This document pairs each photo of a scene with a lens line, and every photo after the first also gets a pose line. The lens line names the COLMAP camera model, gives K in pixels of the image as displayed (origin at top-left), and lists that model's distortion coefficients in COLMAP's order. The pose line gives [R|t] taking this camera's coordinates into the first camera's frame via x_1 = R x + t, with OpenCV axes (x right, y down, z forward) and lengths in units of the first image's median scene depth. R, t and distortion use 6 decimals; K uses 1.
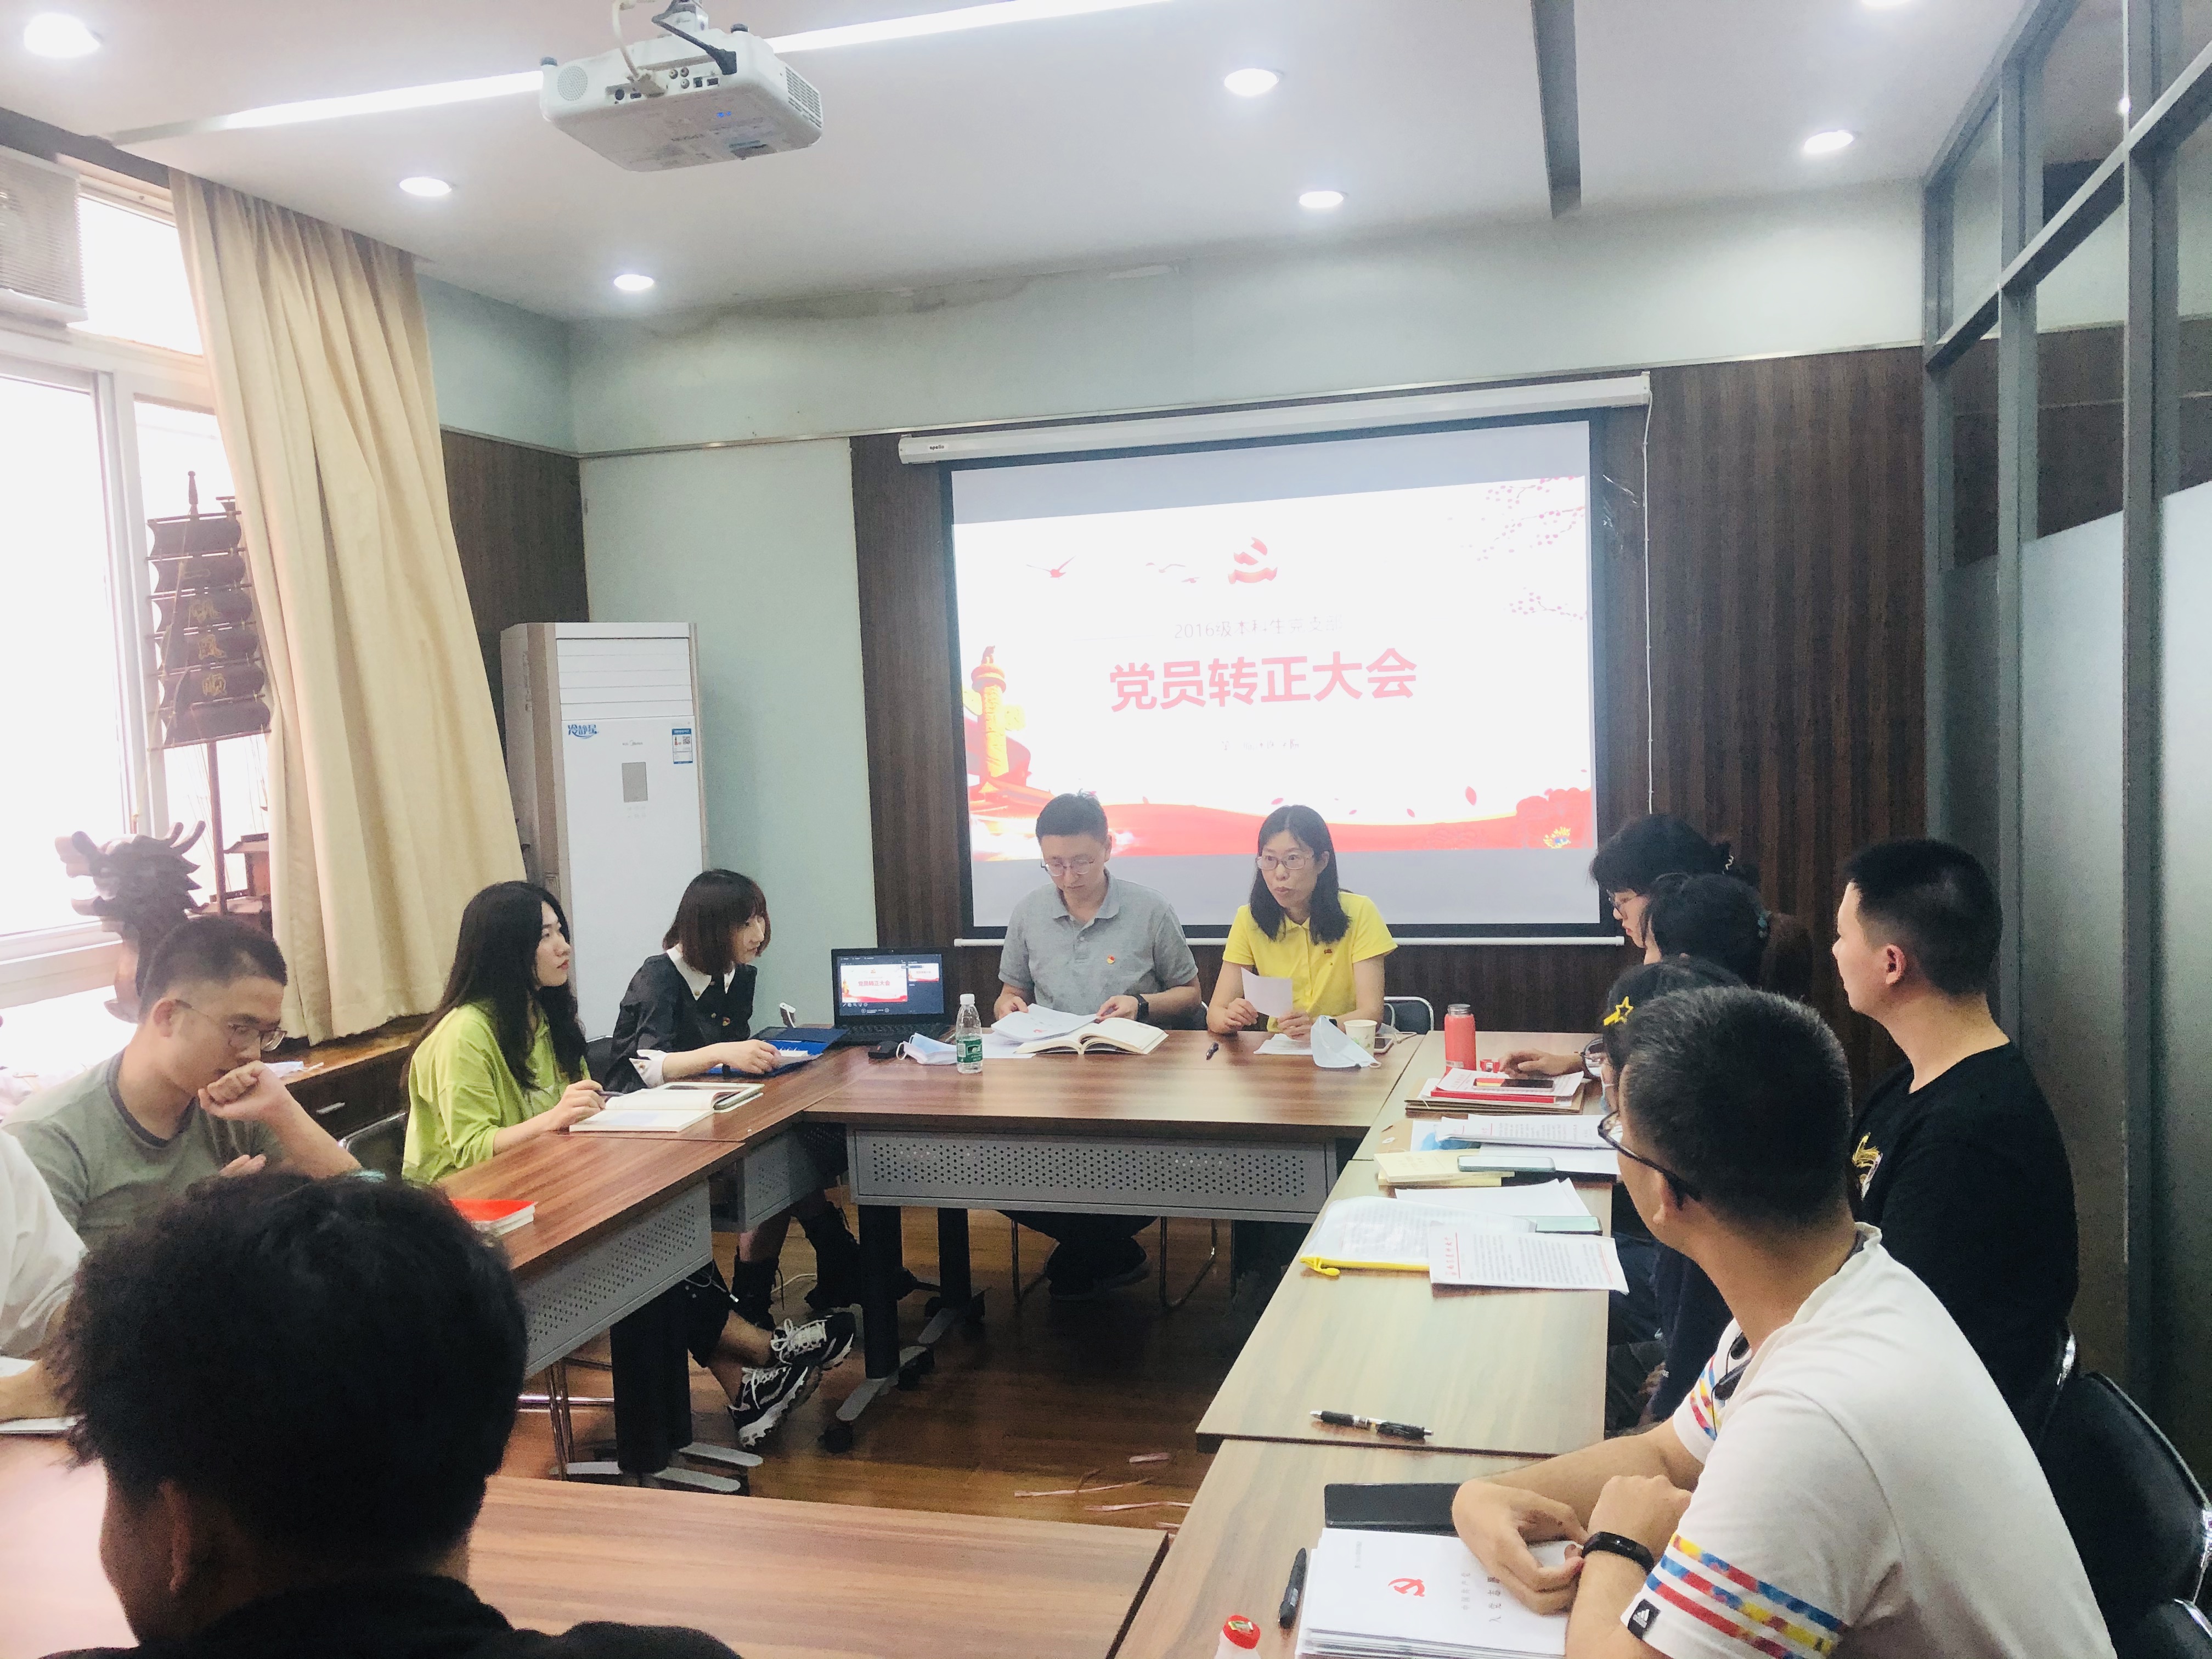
lens RADIAL K [[1836.6, 0, 1105.1], [0, 1836.6, 830.1], [0, 0, 1]] dist [0.001847, -0.035499]
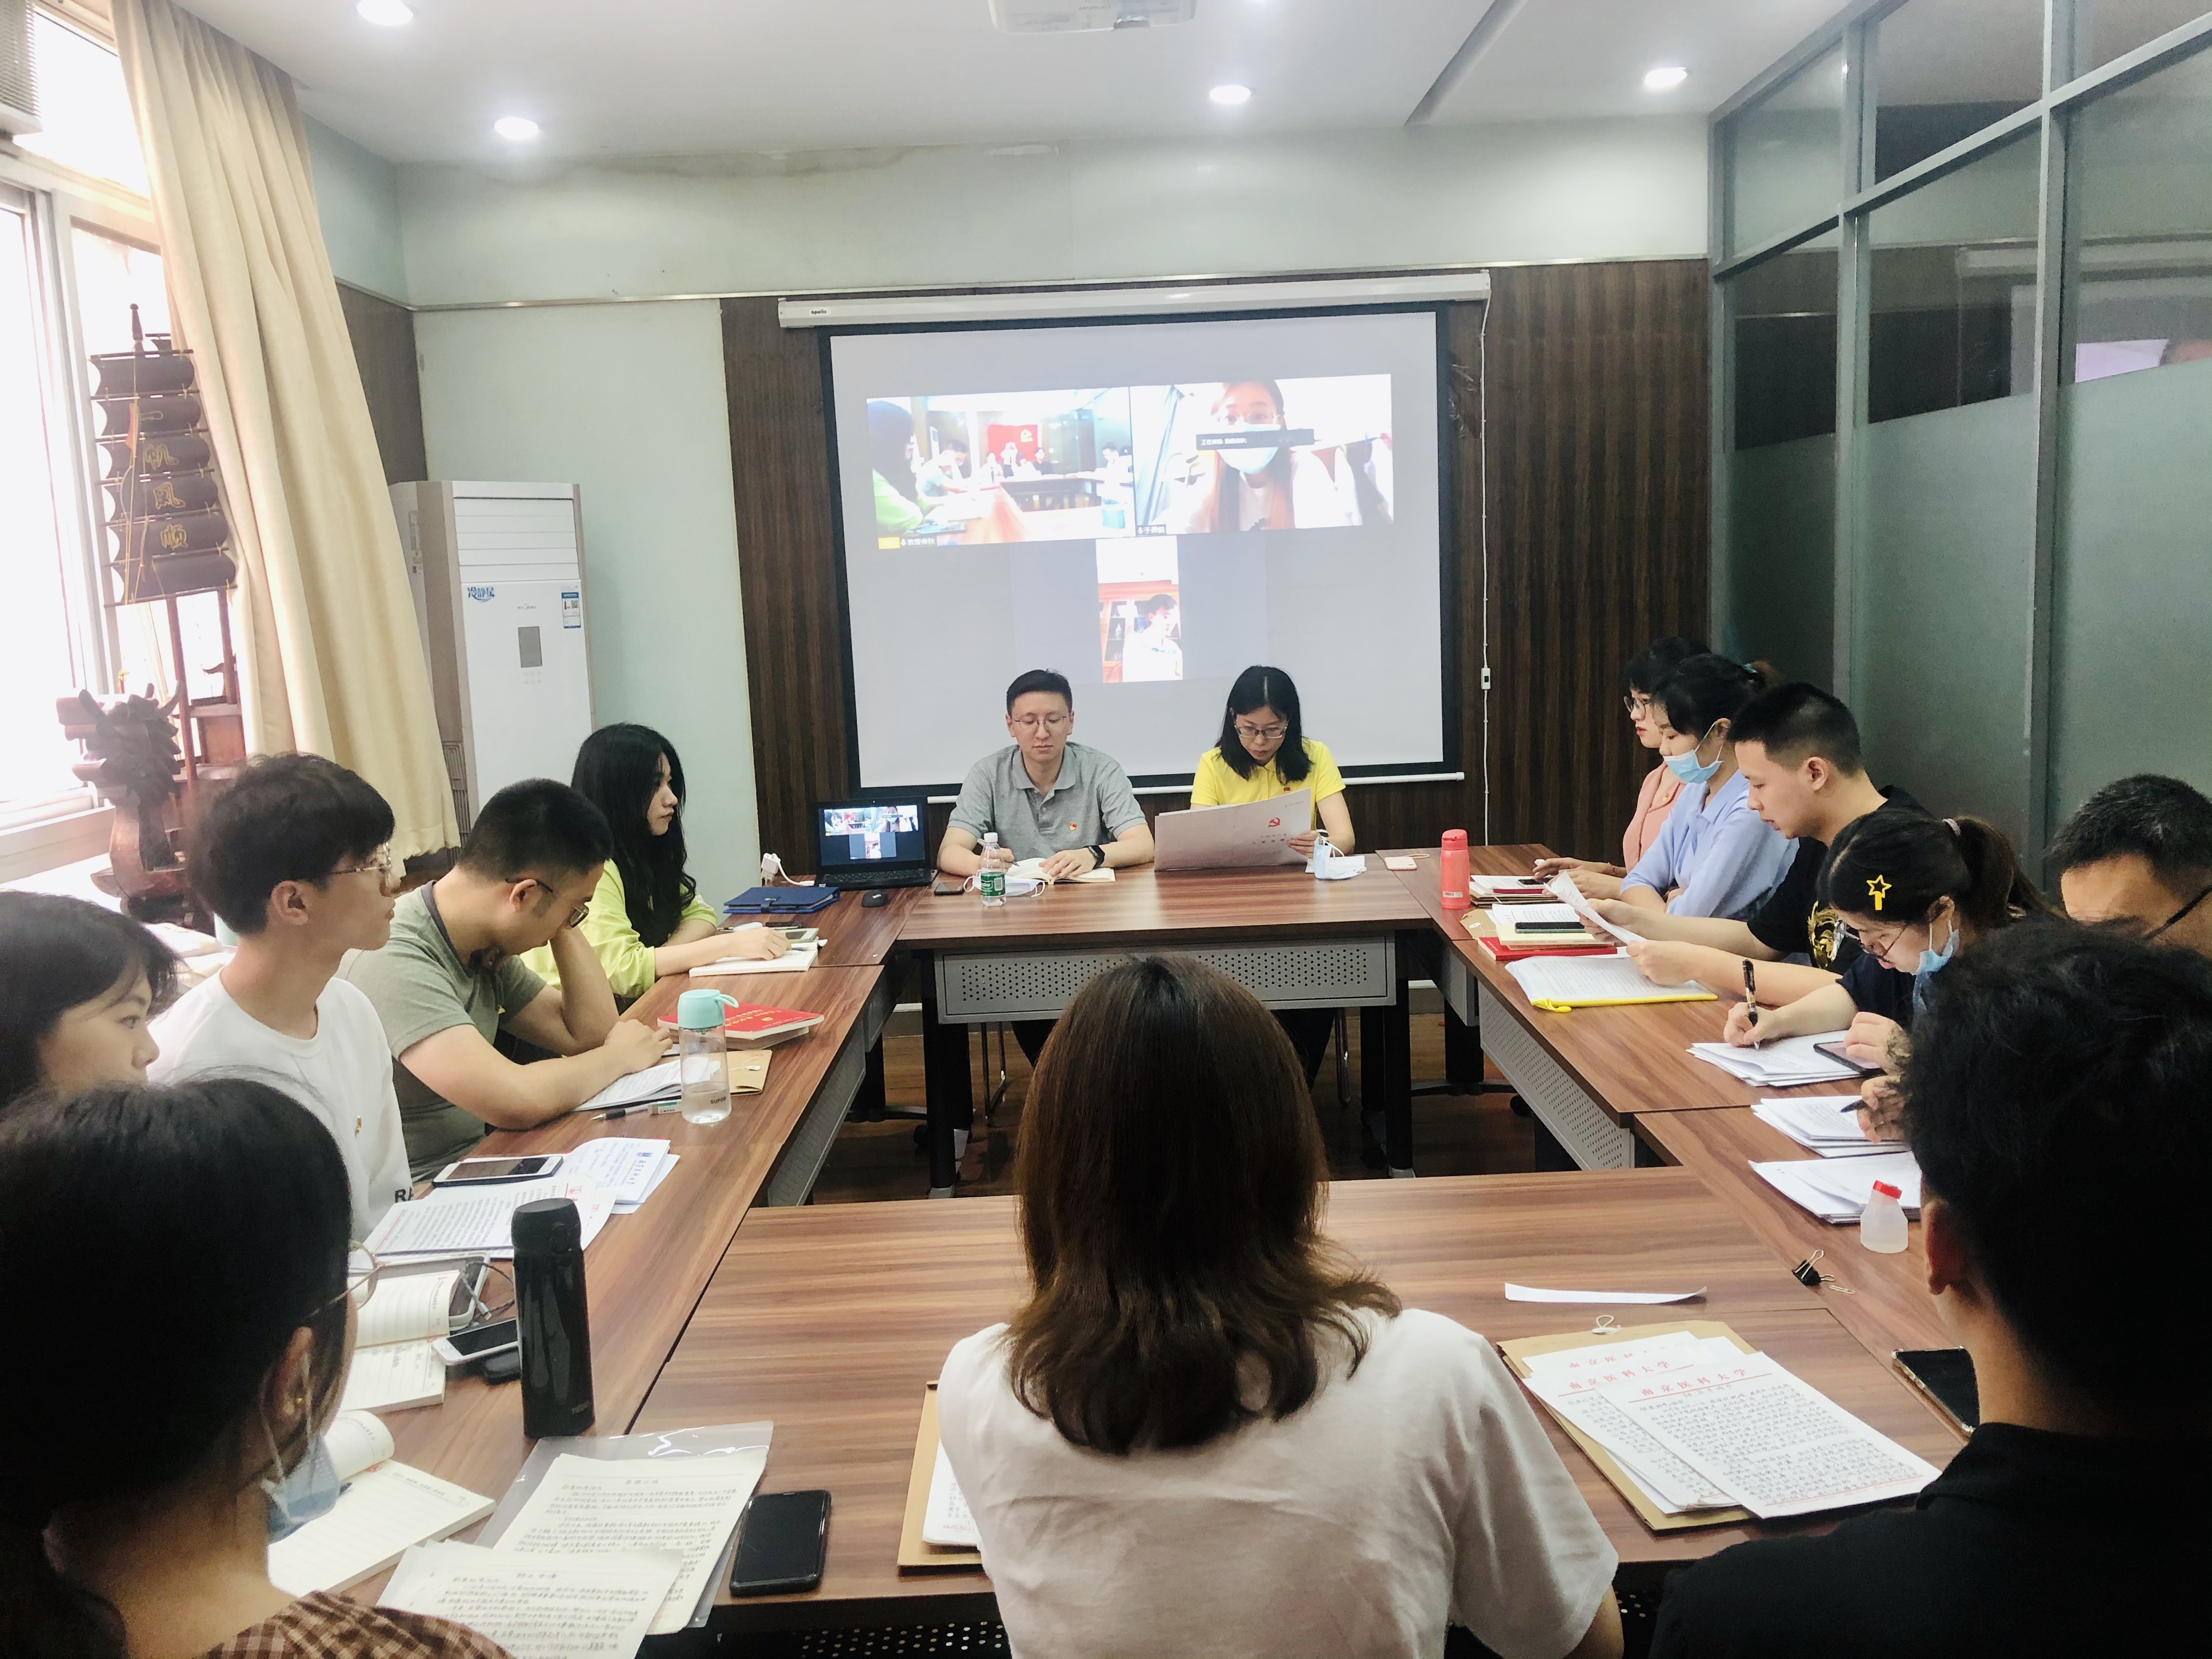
lens RADIAL K [[1836.6, 0, 1110.3], [0, 1836.6, 833.5], [0, 0, 1]] dist [0.001847, -0.035499]
pose [[0.958747, -0.038924, 0.281585, -0.261092], [0.023016, 0.997958, 0.059585, 0.023966], [-0.283329, -0.050646, 0.957684, -0.033705]]
